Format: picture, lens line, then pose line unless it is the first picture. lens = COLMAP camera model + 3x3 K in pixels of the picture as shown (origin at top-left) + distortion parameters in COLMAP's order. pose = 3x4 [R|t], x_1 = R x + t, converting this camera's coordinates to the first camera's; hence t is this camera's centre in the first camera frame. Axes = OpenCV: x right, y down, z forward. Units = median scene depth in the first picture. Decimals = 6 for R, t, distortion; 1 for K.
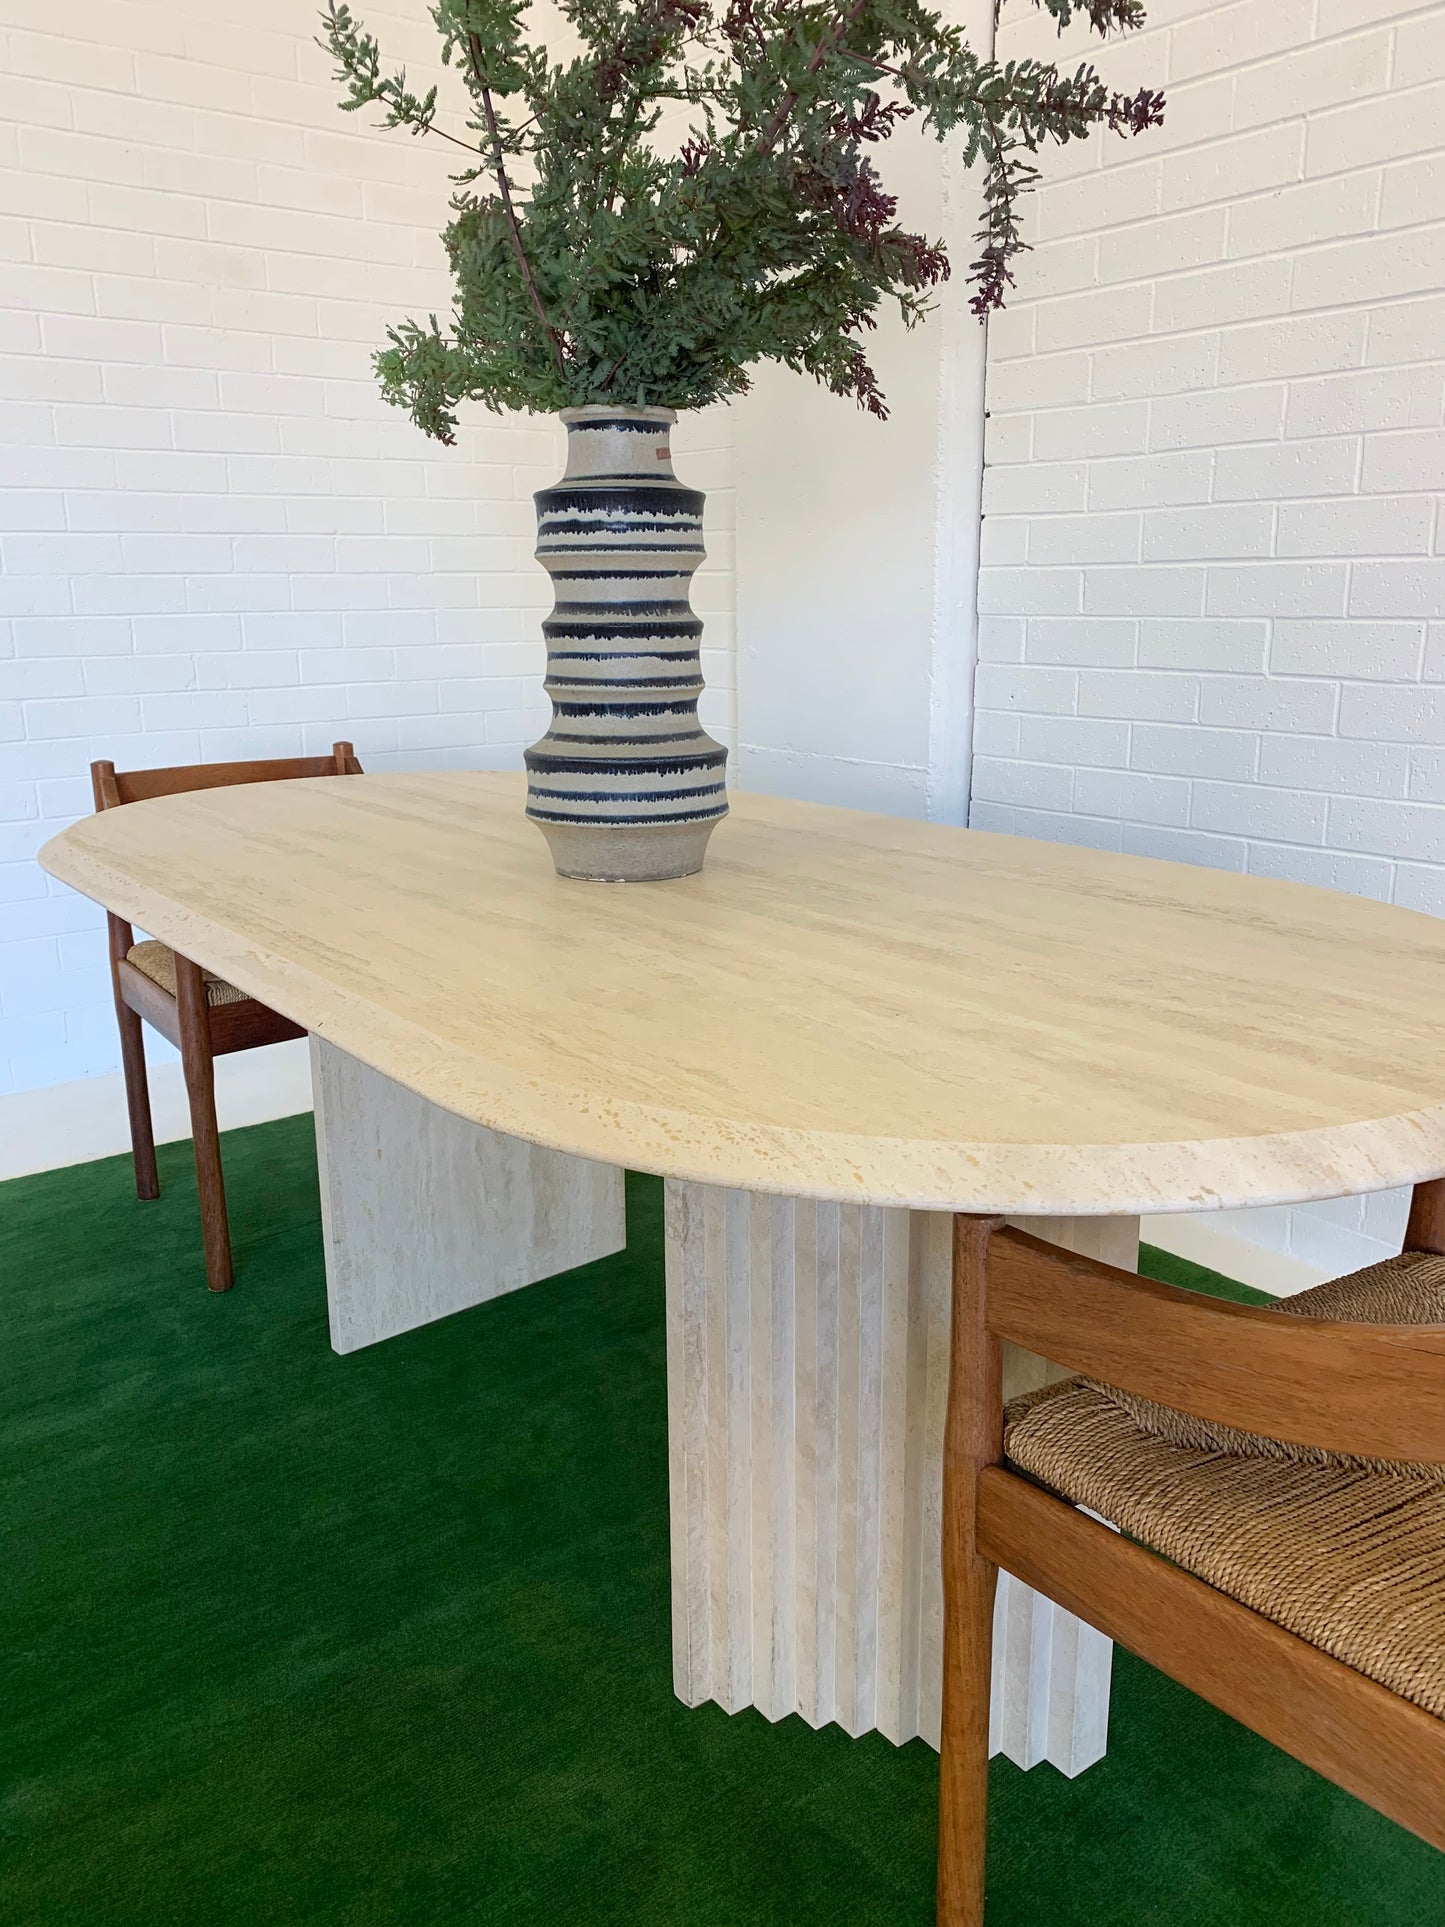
lens RADIAL K [[1458.9, 0, 717.8], [0, 1458.9, 942.1], [0, 0, 1]] dist [0.035927, -0.033379]
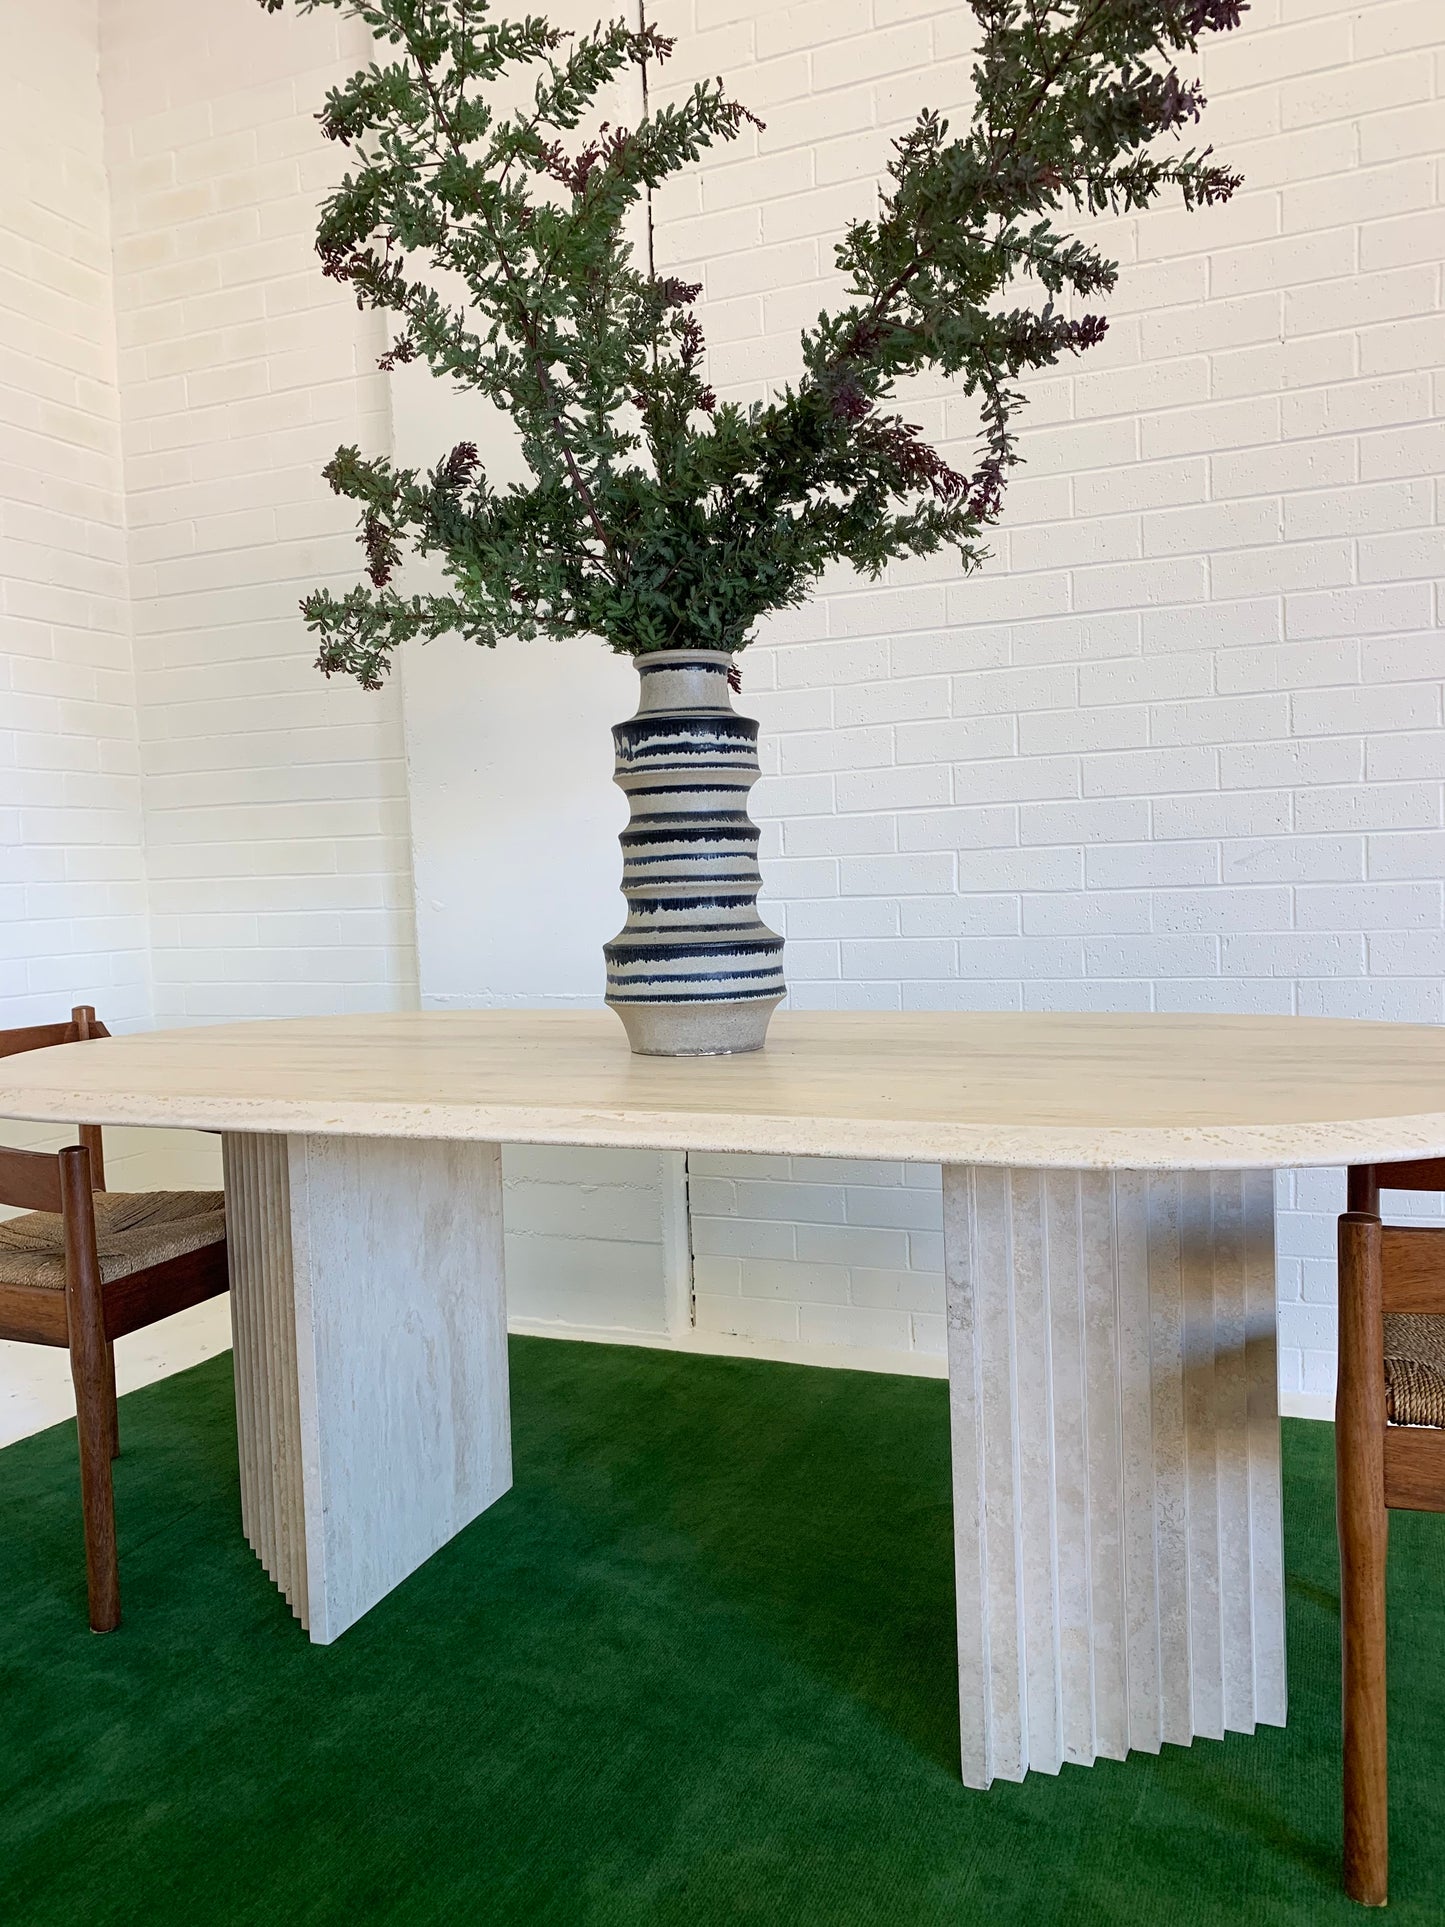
lens RADIAL K [[1462.3, 0, 715.6], [0, 1462.3, 951.1], [0, 0, 1]] dist [0.035978, -0.032592]
pose [[0.871916, -0.046144, 0.487477, -0.628933], [0.143072, 0.976113, -0.163505, 0.063683], [-0.468287, 0.212307, 0.857690, 0.032989]]
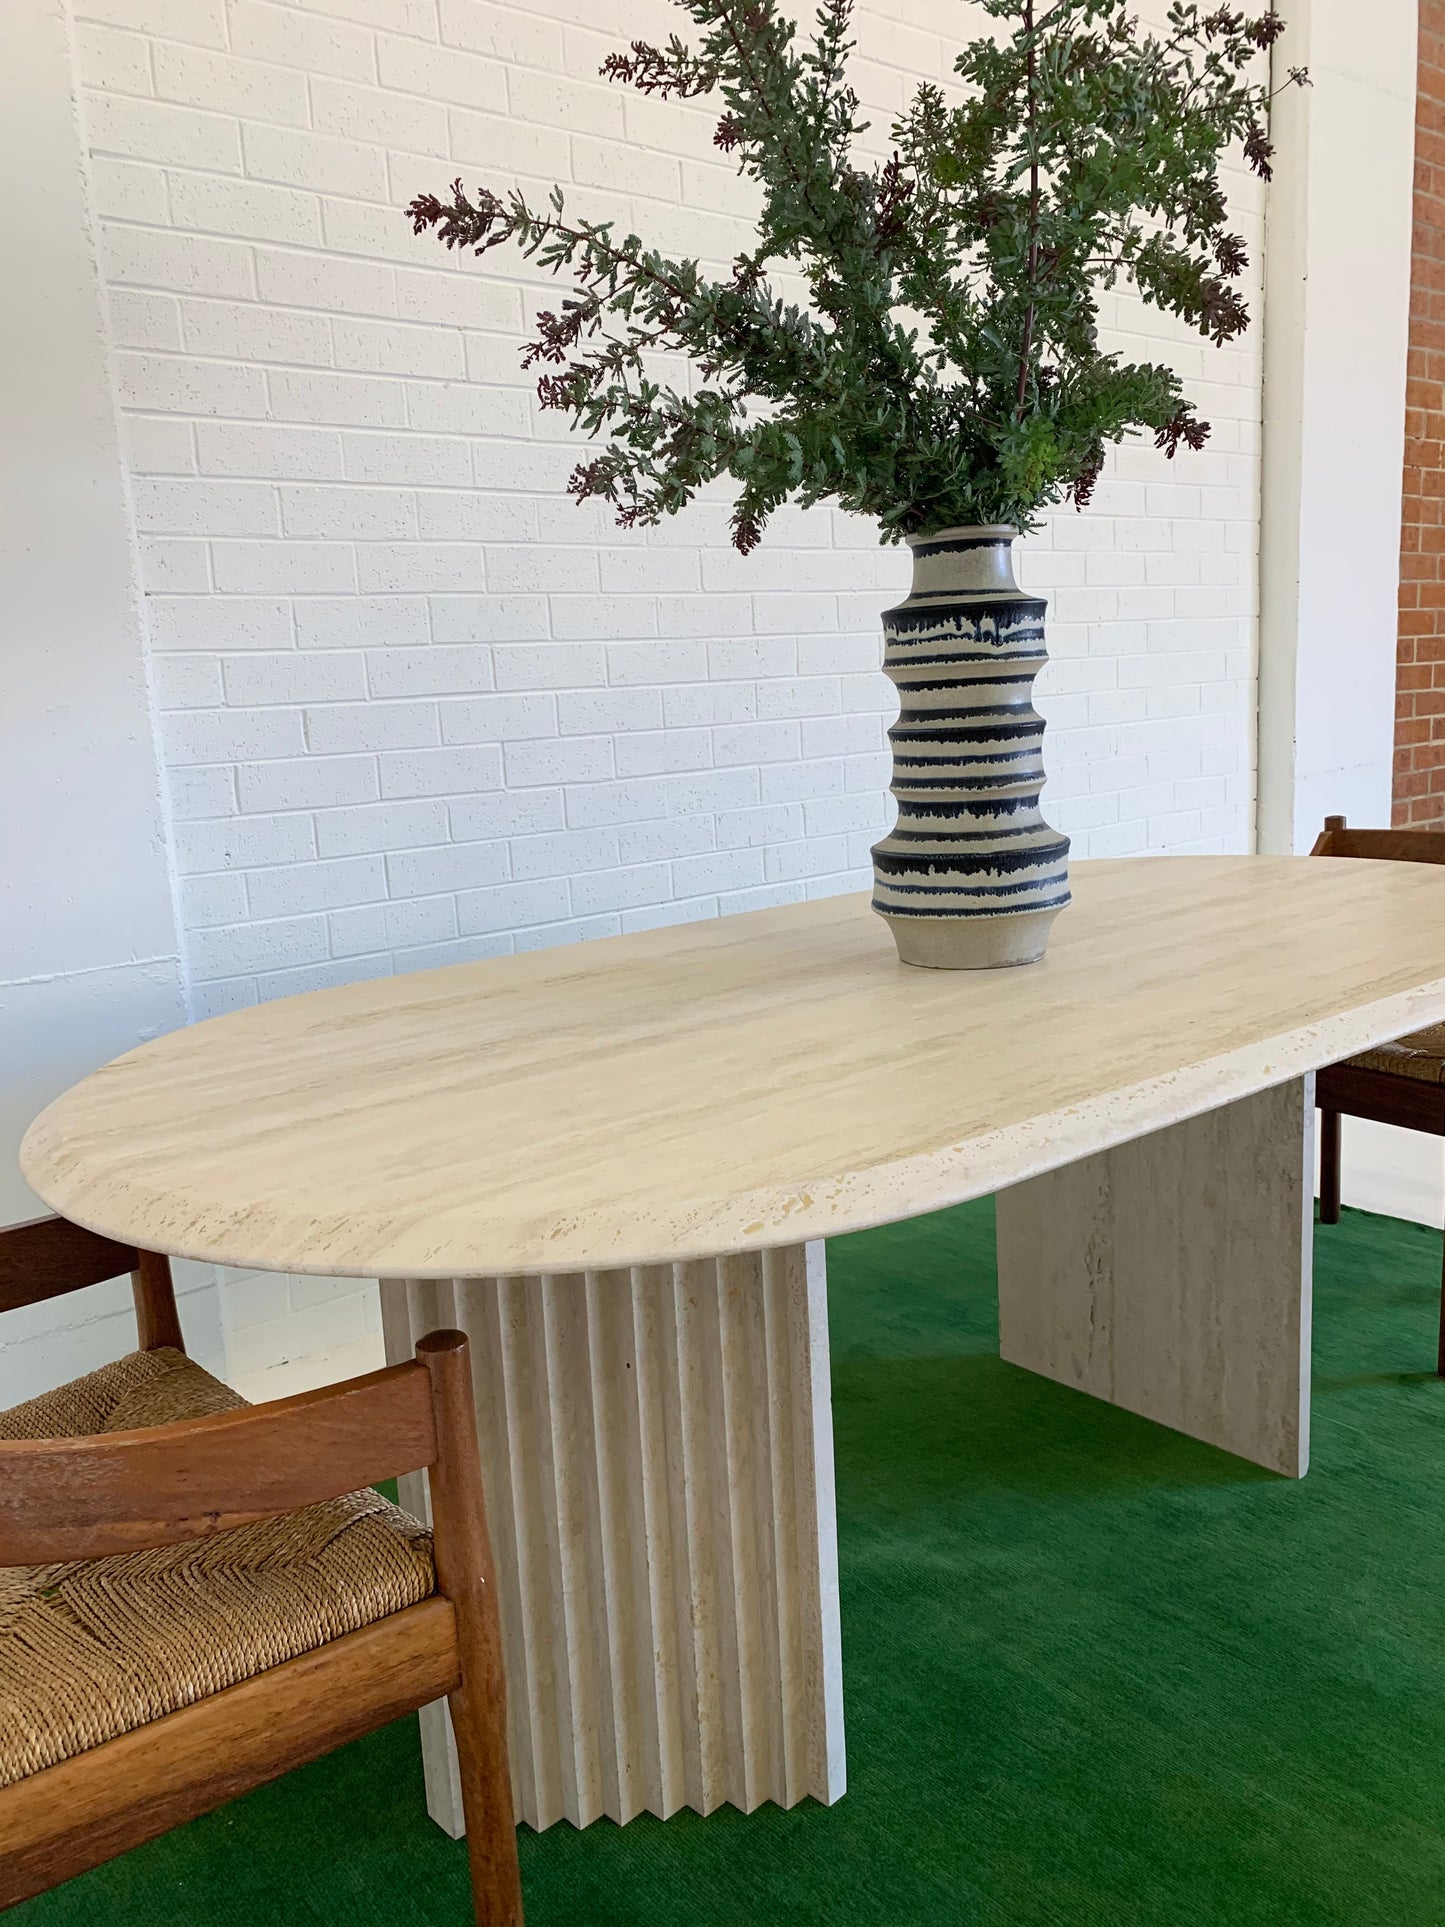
lens RADIAL K [[1465.8, 0, 723.6], [0, 1465.8, 952.3], [0, 0, 1]] dist [0.029715, -0.025054]
pose [[-0.029129, -0.171088, 0.984825, -1.170838], [0.289685, 0.941516, 0.172133, -0.307710], [-0.956679, 0.290303, 0.022136, 1.234382]]
